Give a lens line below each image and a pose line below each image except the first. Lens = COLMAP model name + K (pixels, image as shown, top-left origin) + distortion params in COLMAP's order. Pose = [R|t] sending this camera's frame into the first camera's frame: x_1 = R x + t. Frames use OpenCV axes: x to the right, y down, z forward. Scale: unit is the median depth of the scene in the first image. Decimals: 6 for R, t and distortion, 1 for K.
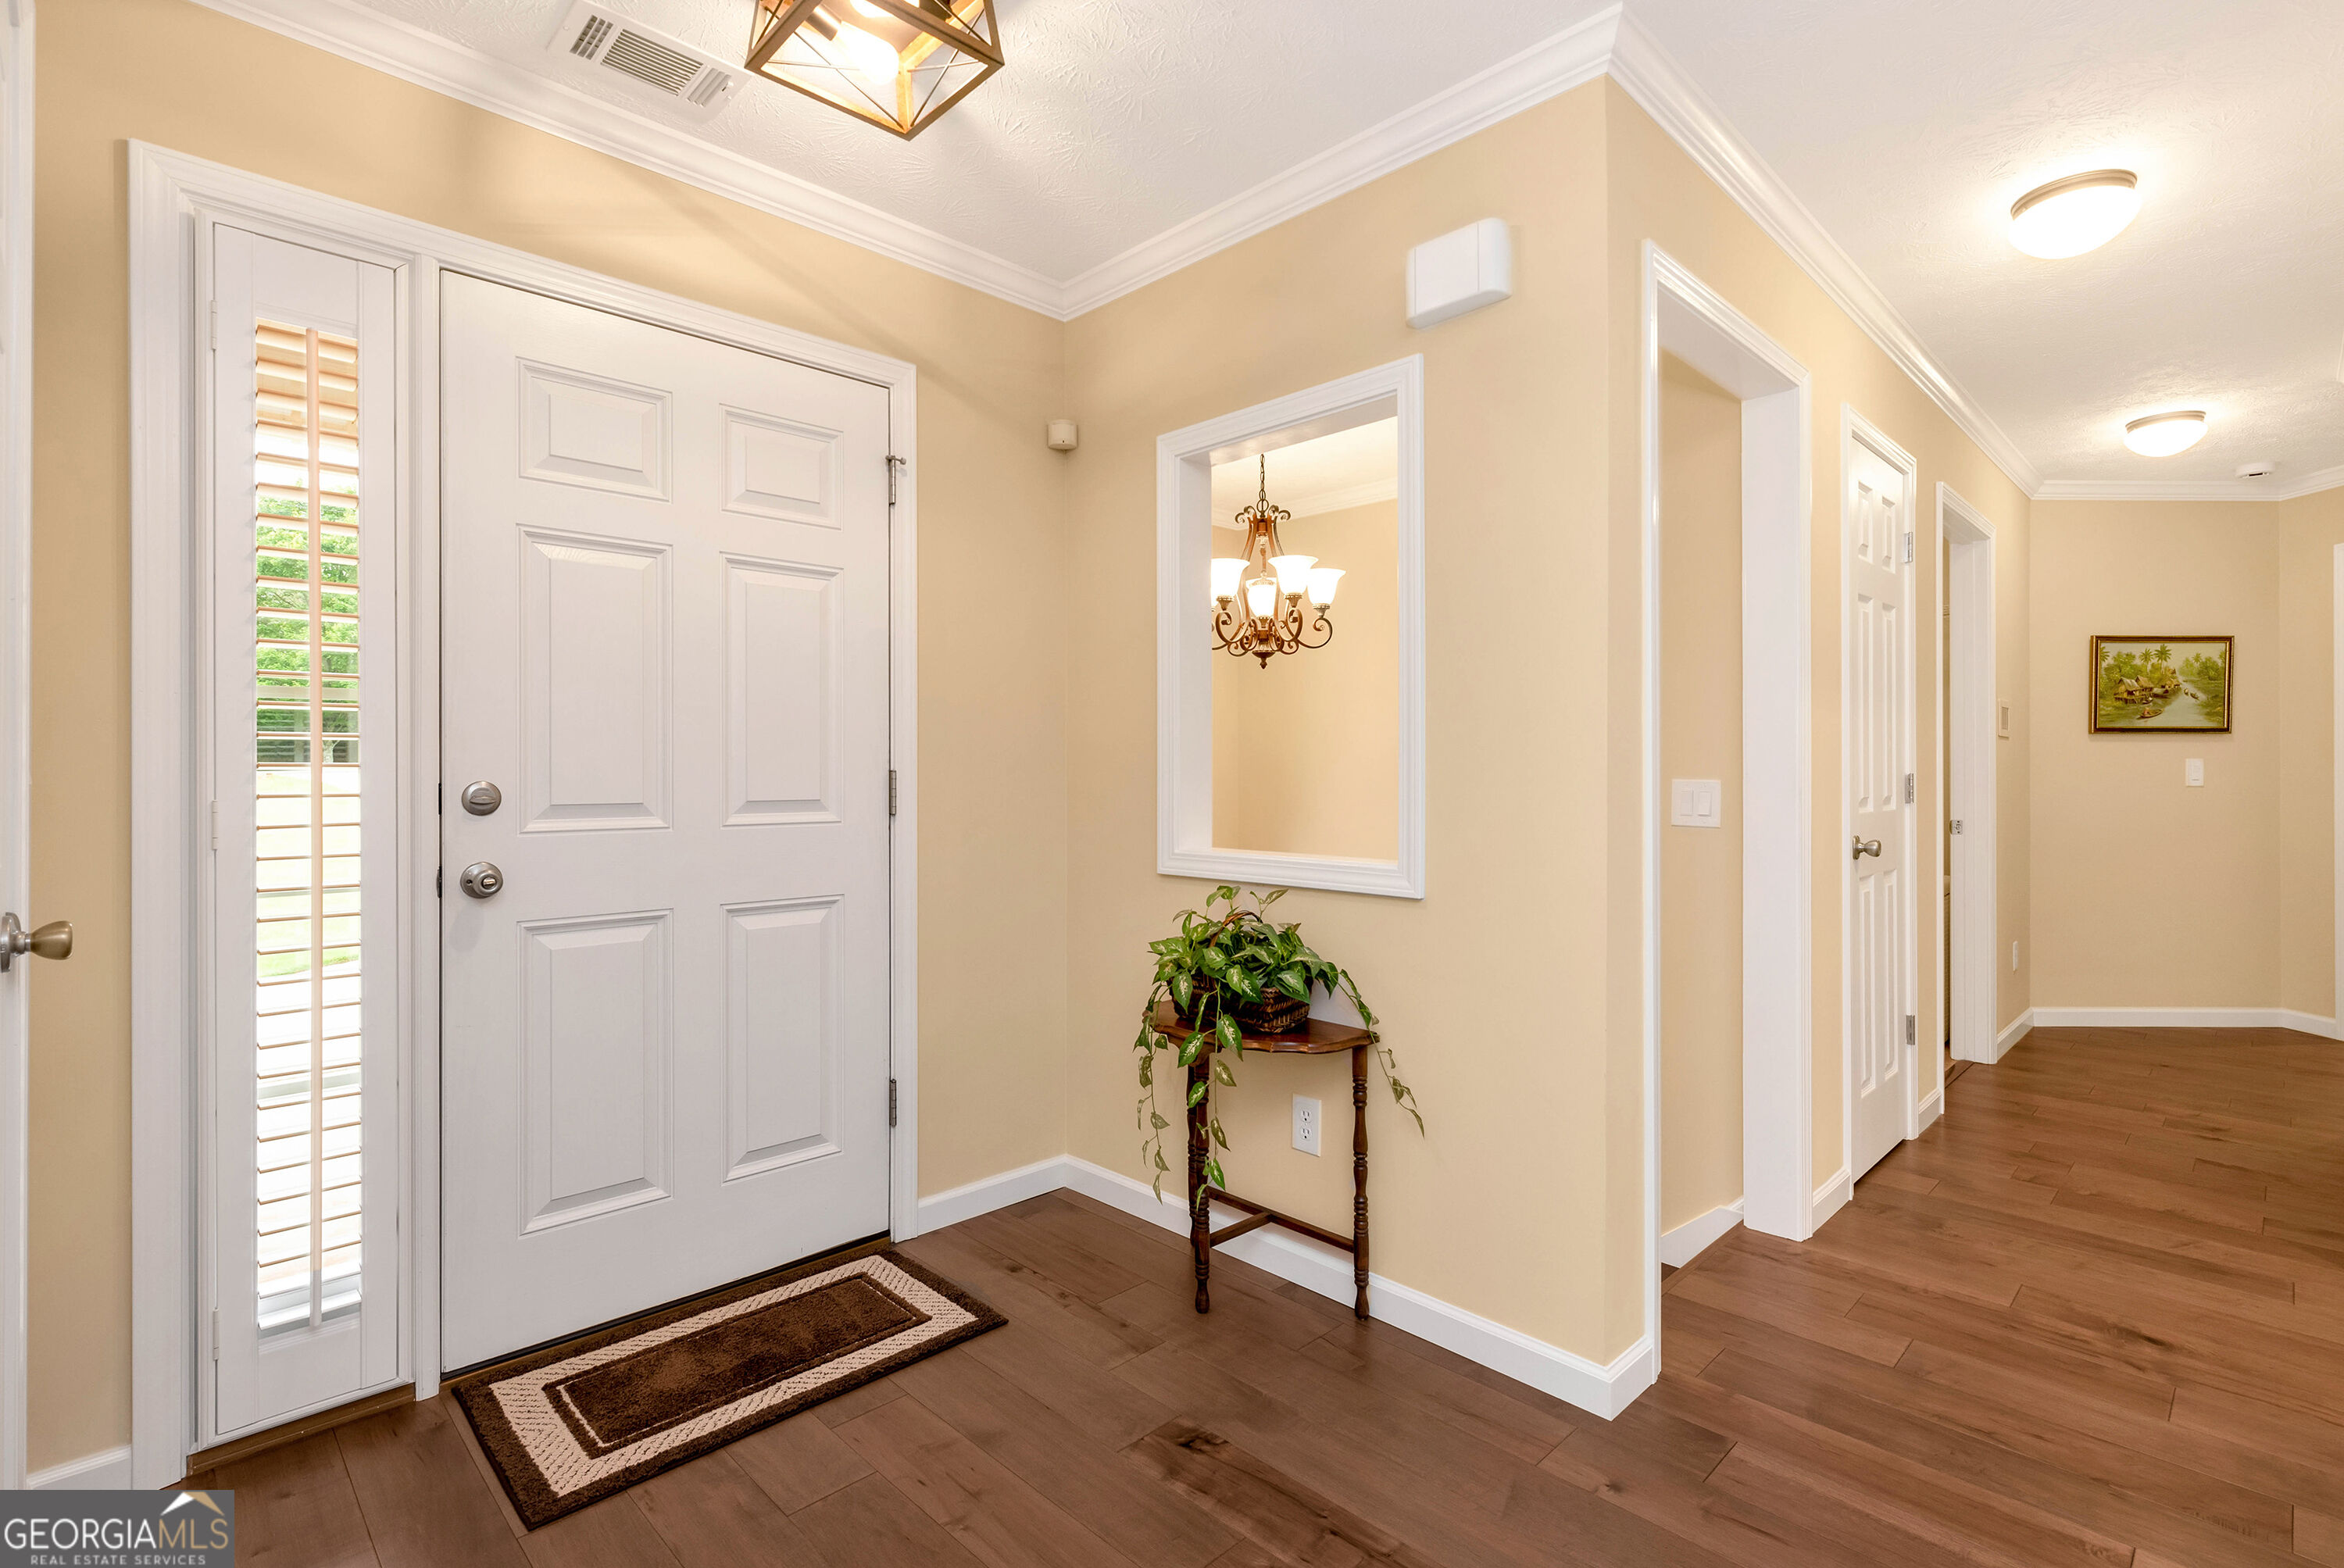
lens RADIAL K [[1105.7, 0, 1174.9], [0, 1105.7, 775.0], [0, 0, 1]] dist [0.004530, 0.000674]
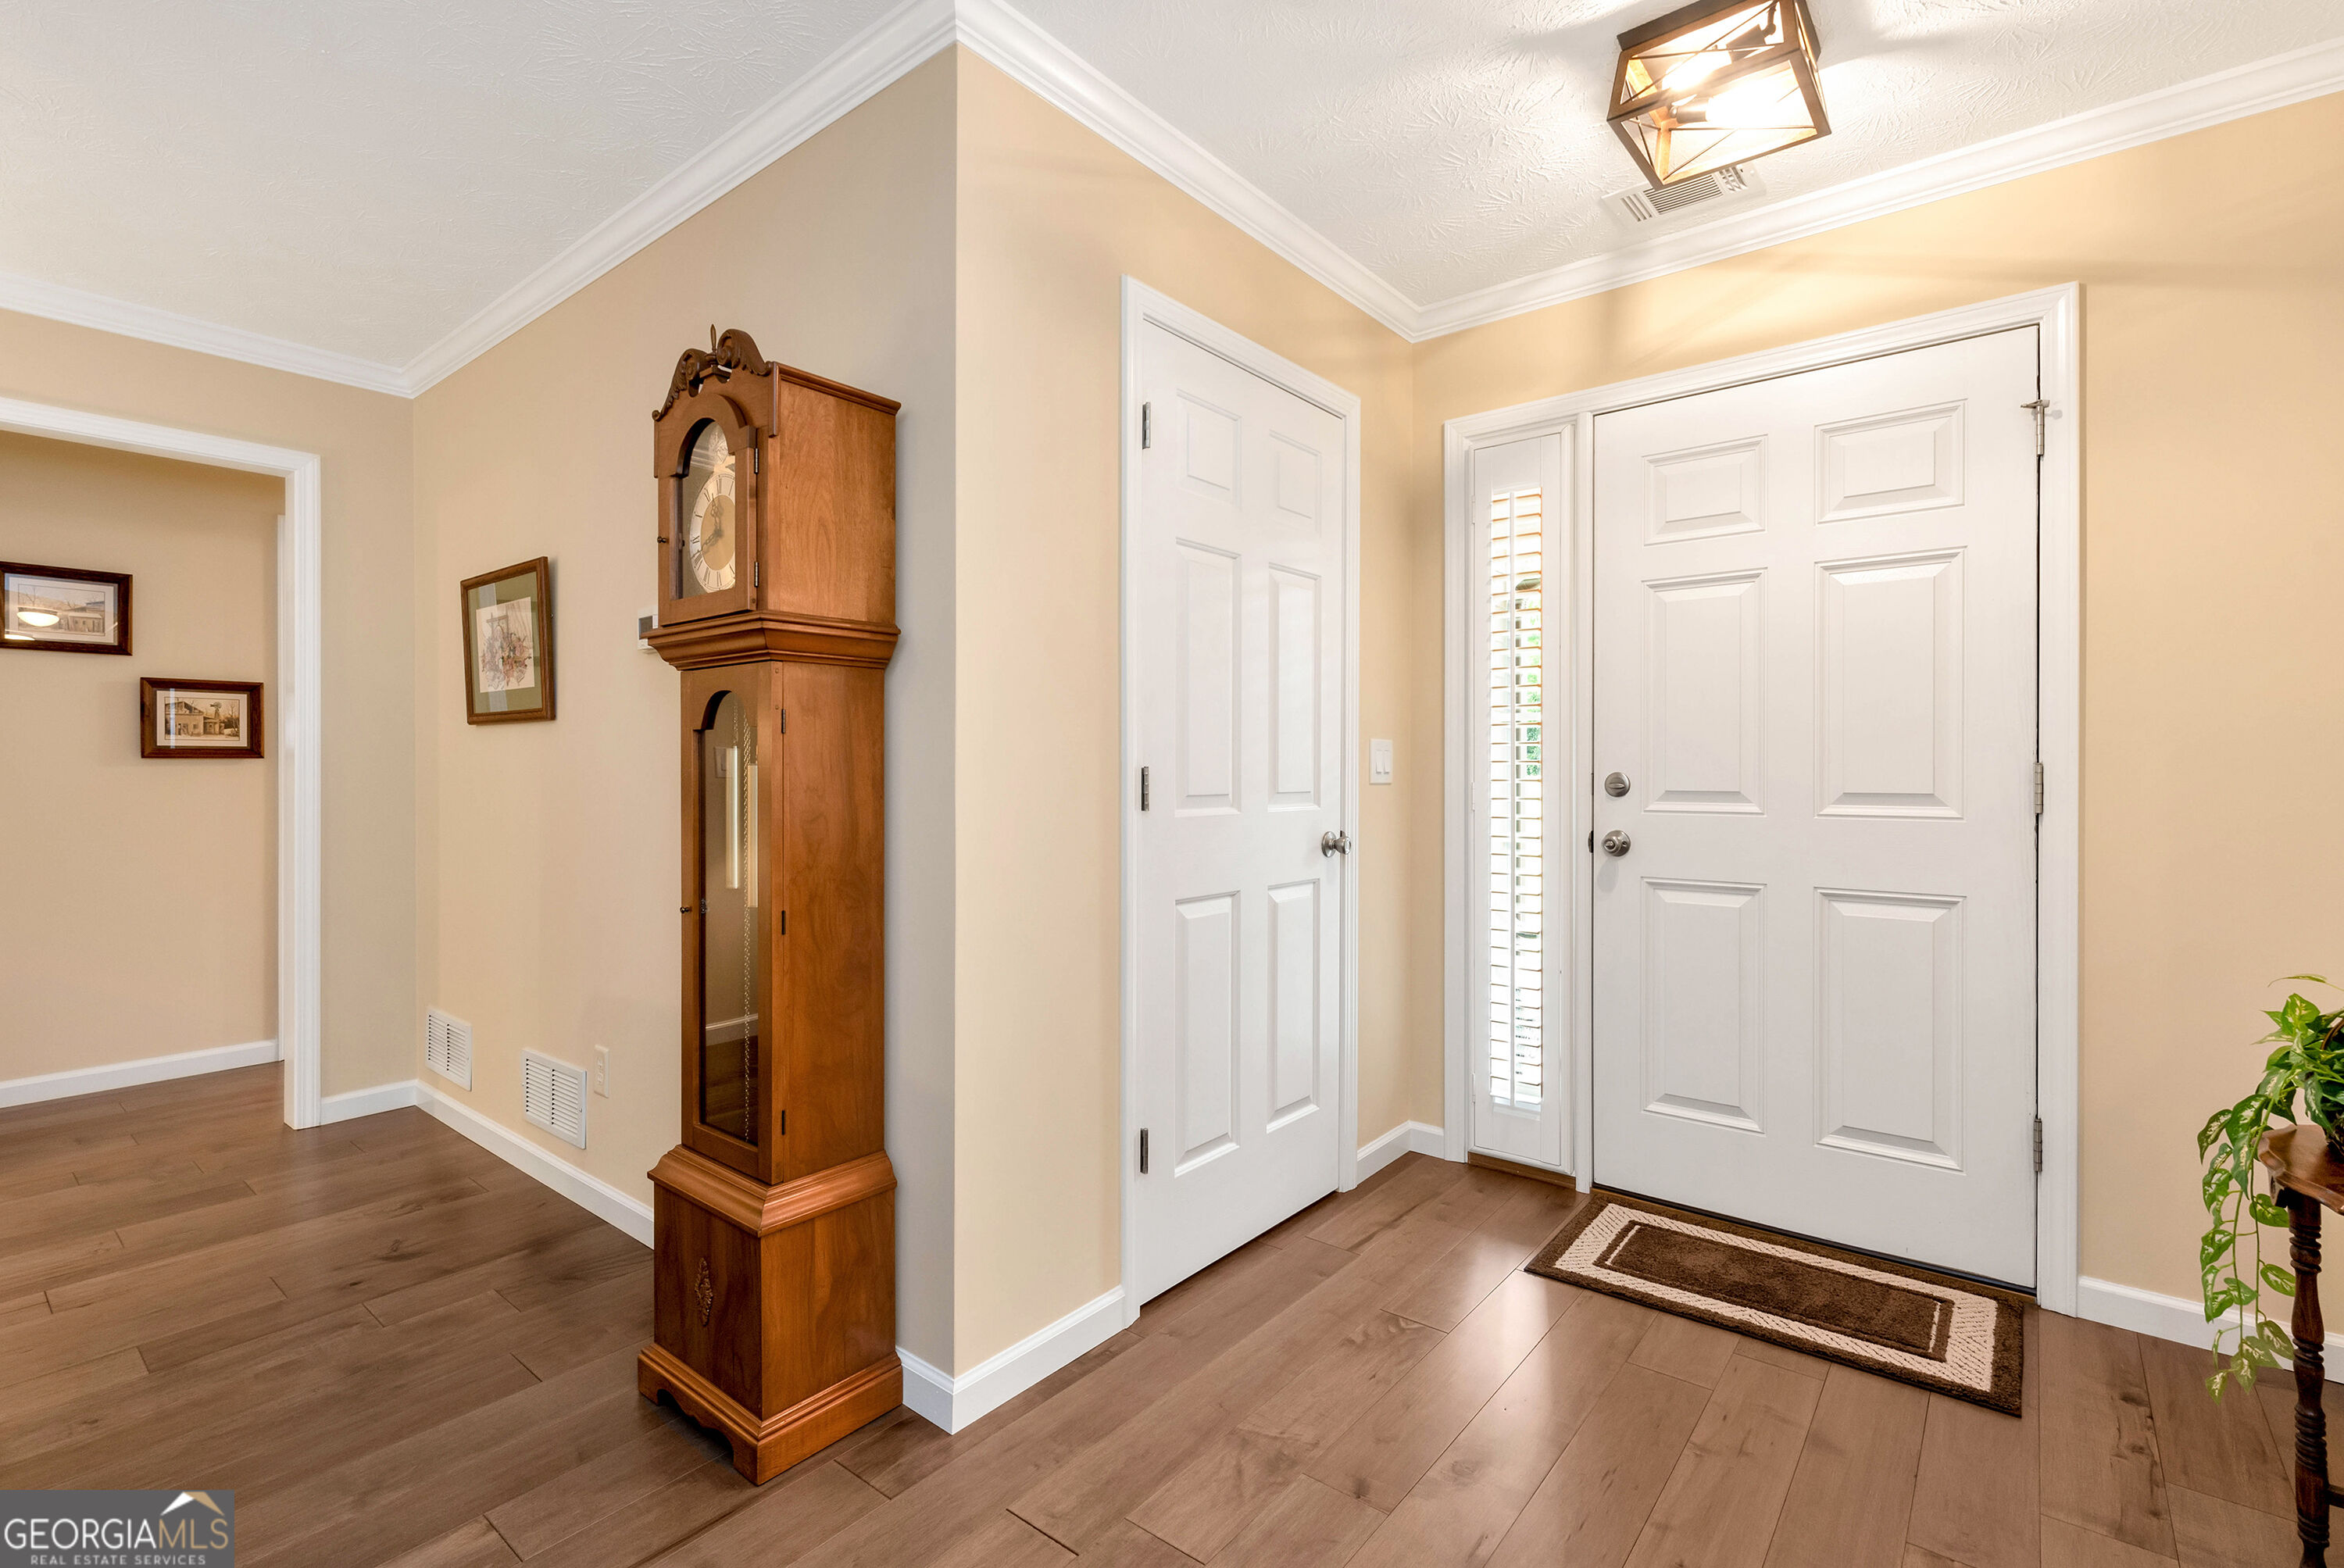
lens RADIAL K [[1058.8, 0, 1165.3], [0, 1058.8, 777.0], [0, 0, 1]] dist [0.000987, -0.000931]
pose [[0.113539, 0.012927, -0.993449, 0.594211], [-0.001833, 0.999916, 0.012802, -0.003783], [0.993532, 0.000367, 0.113553, 0.269483]]
